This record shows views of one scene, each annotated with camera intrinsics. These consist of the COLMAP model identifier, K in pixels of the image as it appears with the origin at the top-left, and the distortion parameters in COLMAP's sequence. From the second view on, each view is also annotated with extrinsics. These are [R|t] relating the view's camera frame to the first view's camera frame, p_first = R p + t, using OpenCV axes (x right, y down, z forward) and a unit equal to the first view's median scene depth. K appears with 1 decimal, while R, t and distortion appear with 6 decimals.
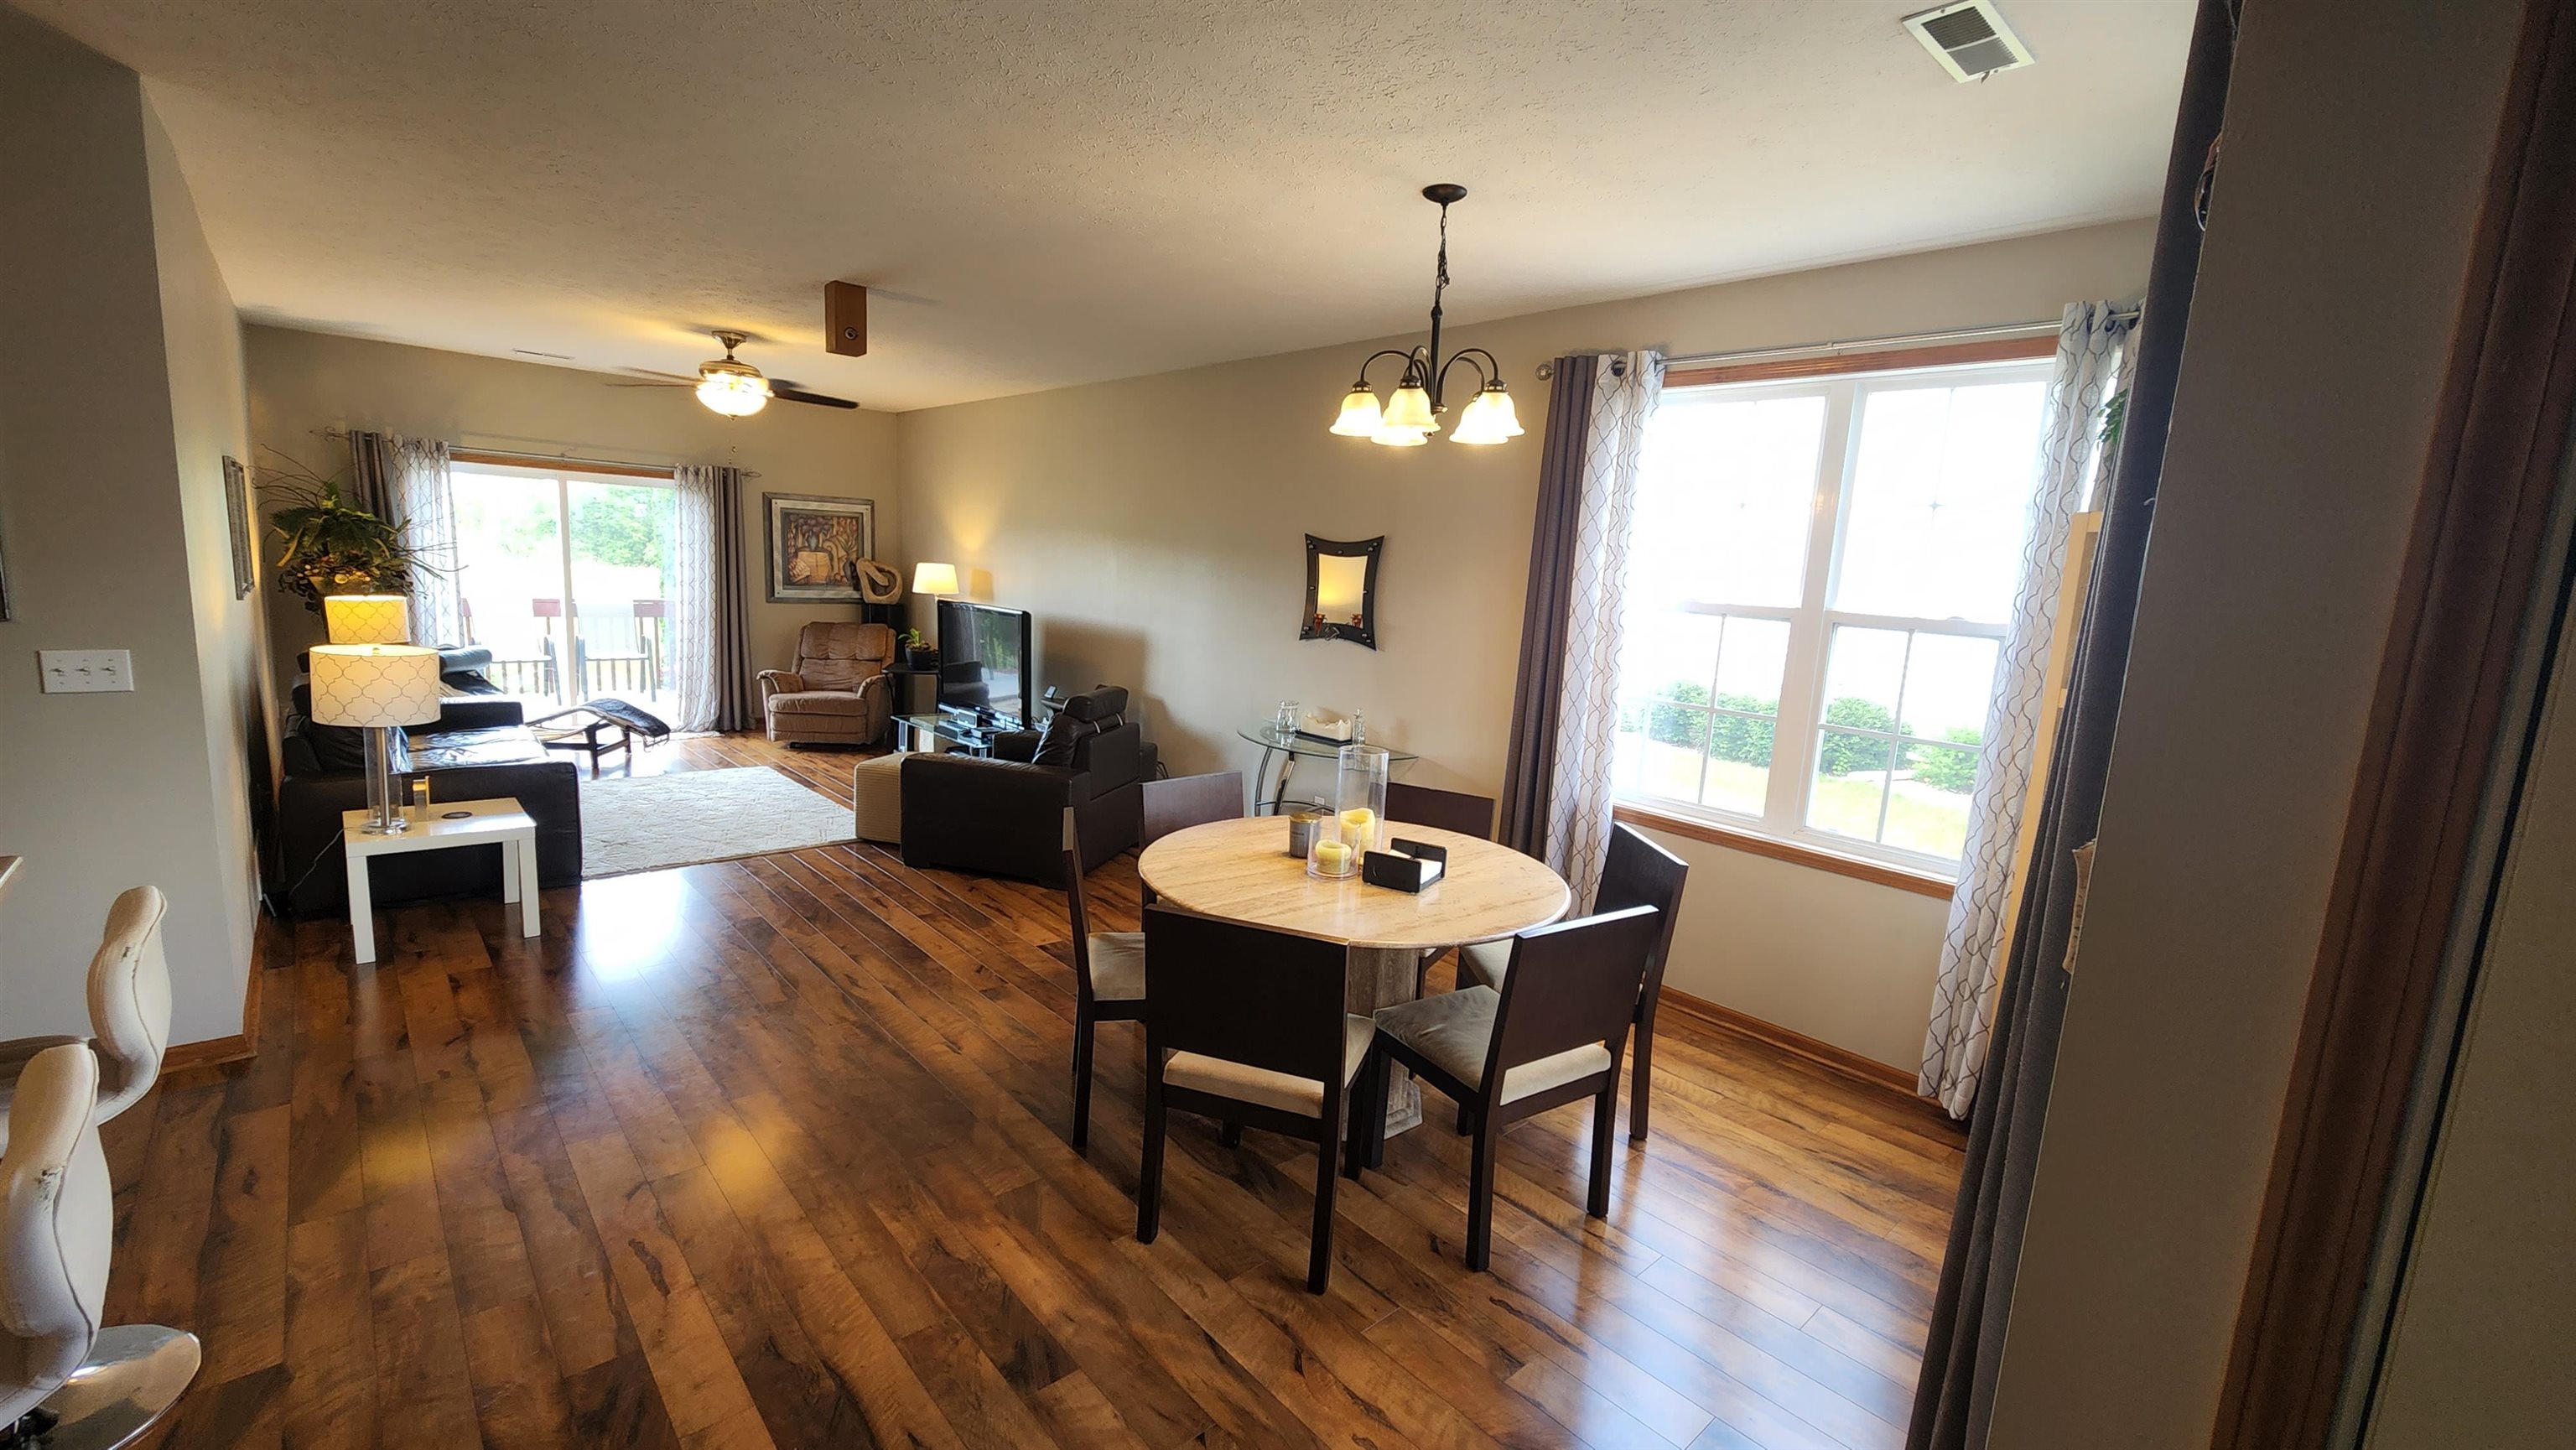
lens RADIAL K [[1062.6, 0, 1314.7], [0, 1062.6, 727.5], [0, 0, 1]] dist [0.000466, 0.000070]
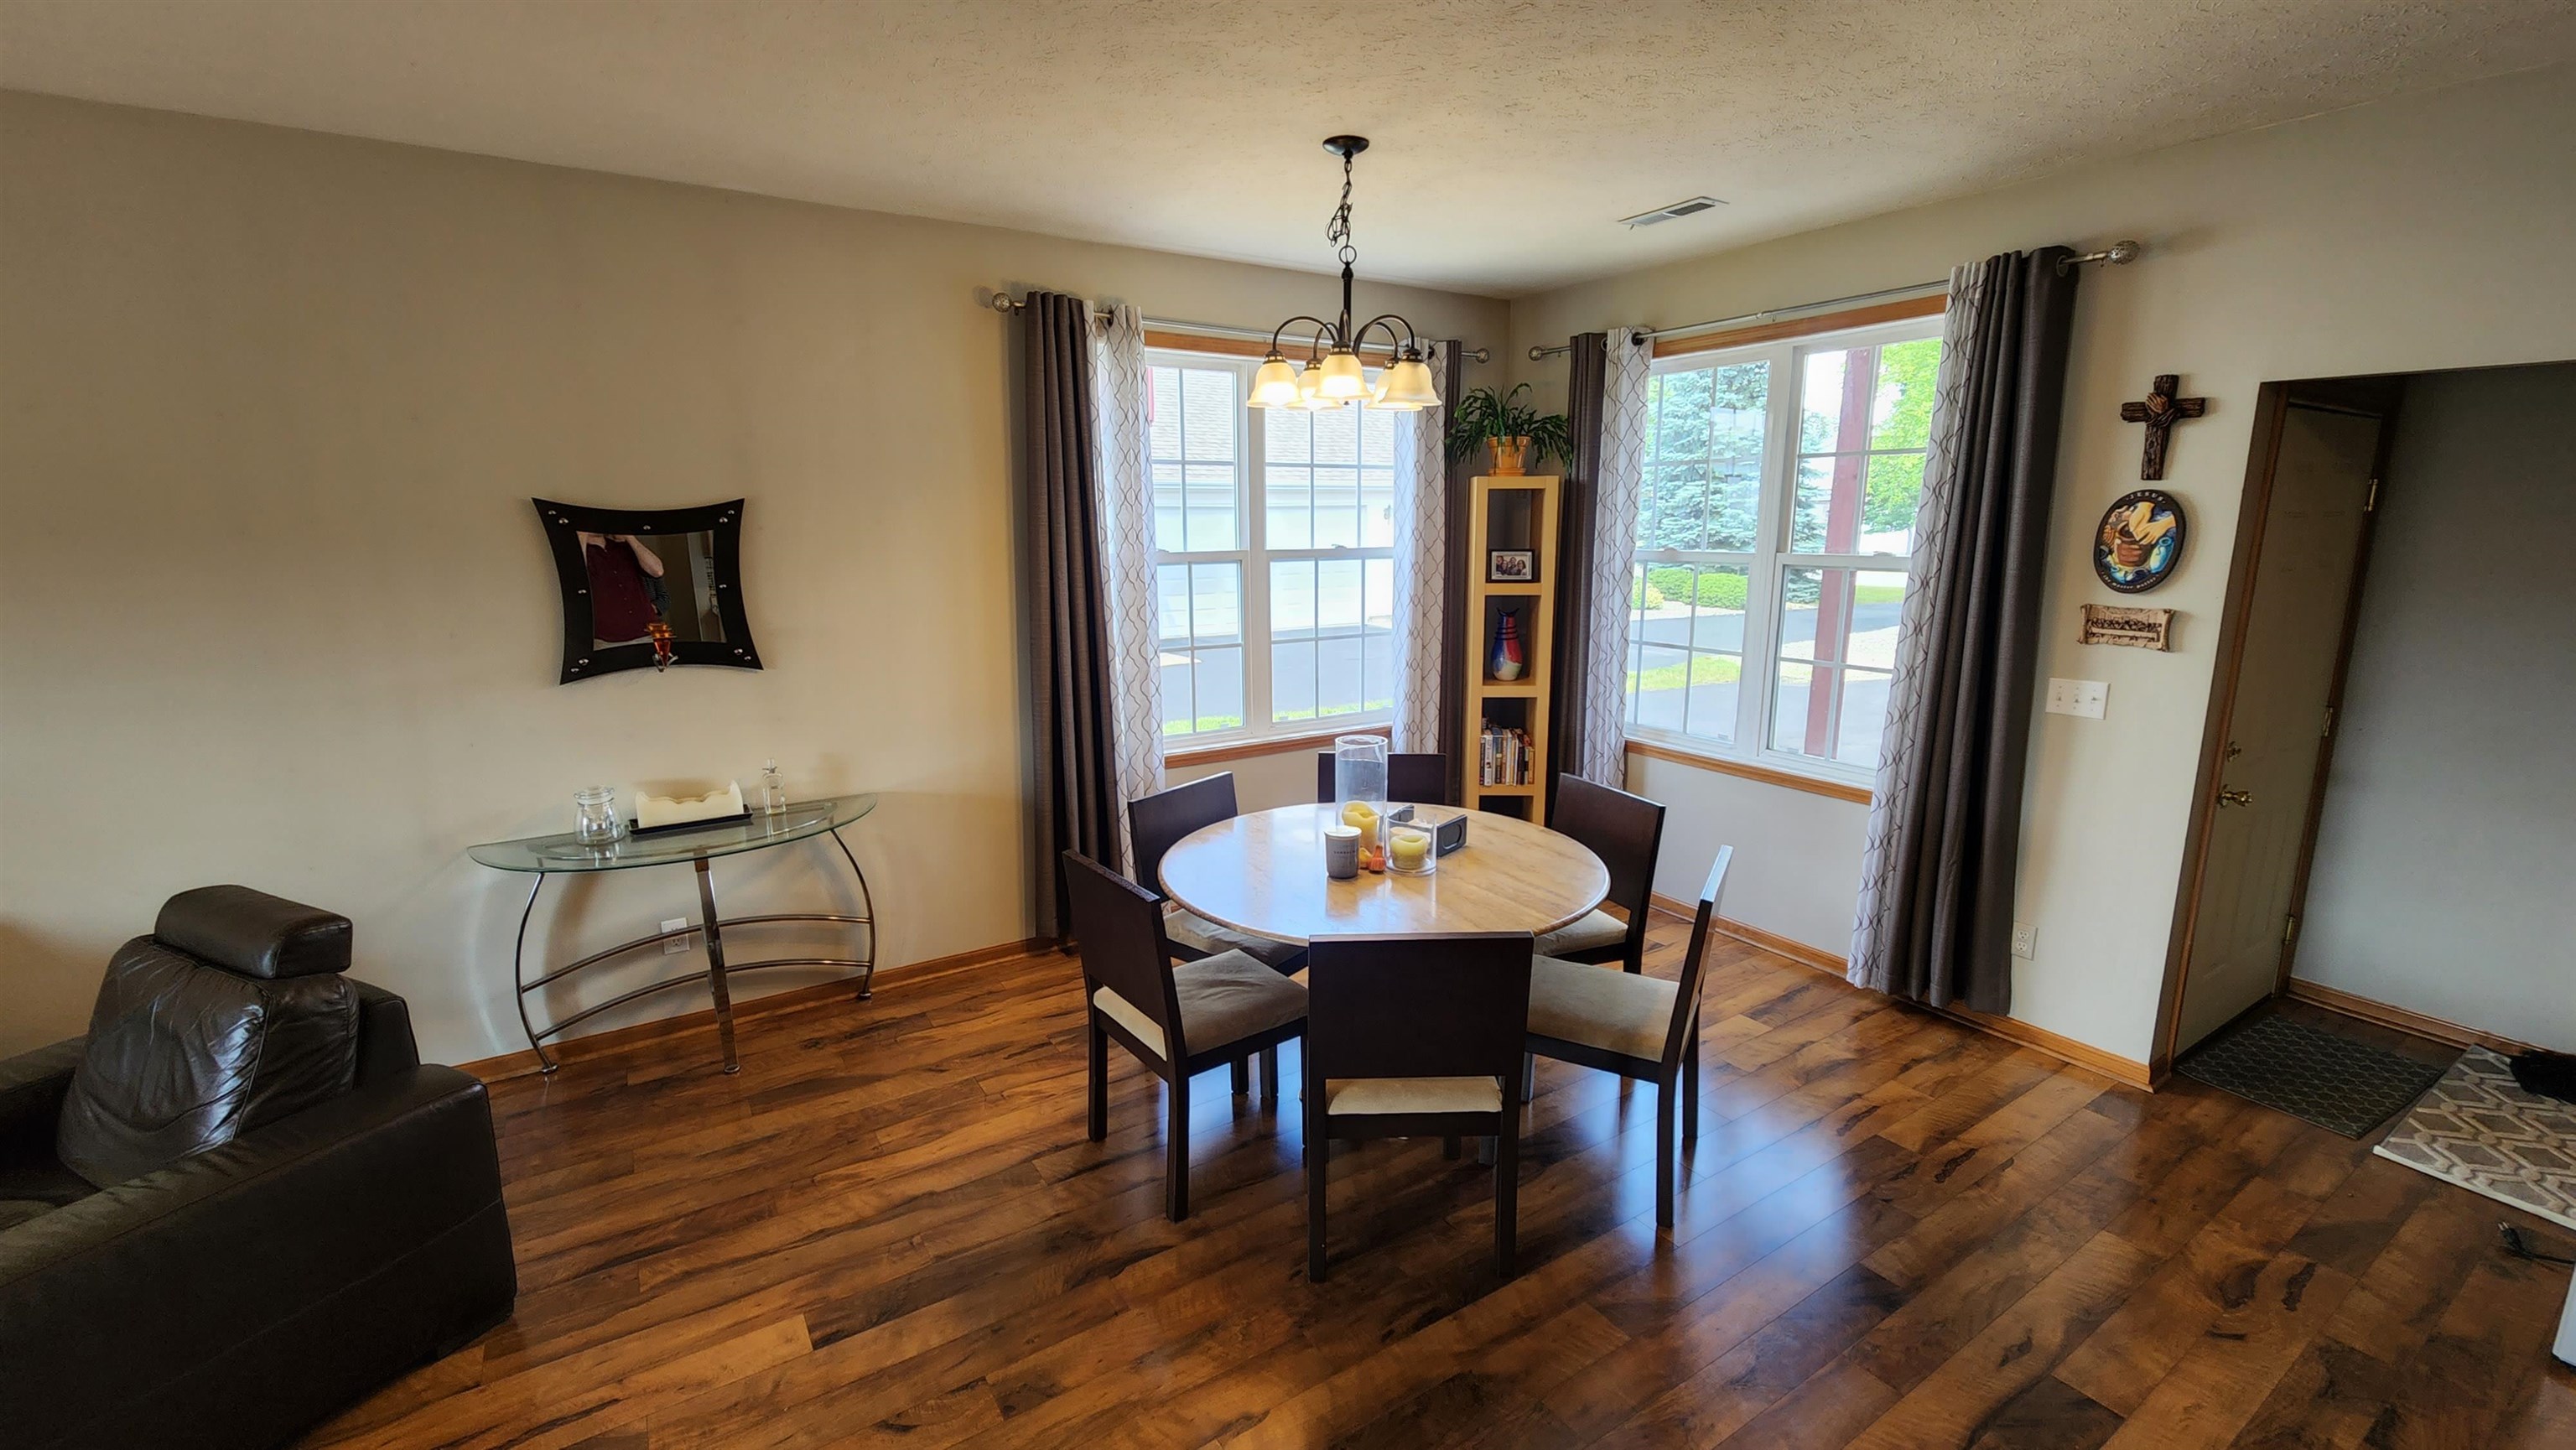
lens RADIAL K [[1062.6, 0, 1314.7], [0, 1062.6, 727.5], [0, 0, 1]] dist [0.000466, 0.000070]
pose [[0.162325, -0.241056, 0.956840, -0.500345], [0.168067, 0.962286, 0.213916, -0.113290], [-0.972319, 0.126089, 0.196716, 0.503874]]
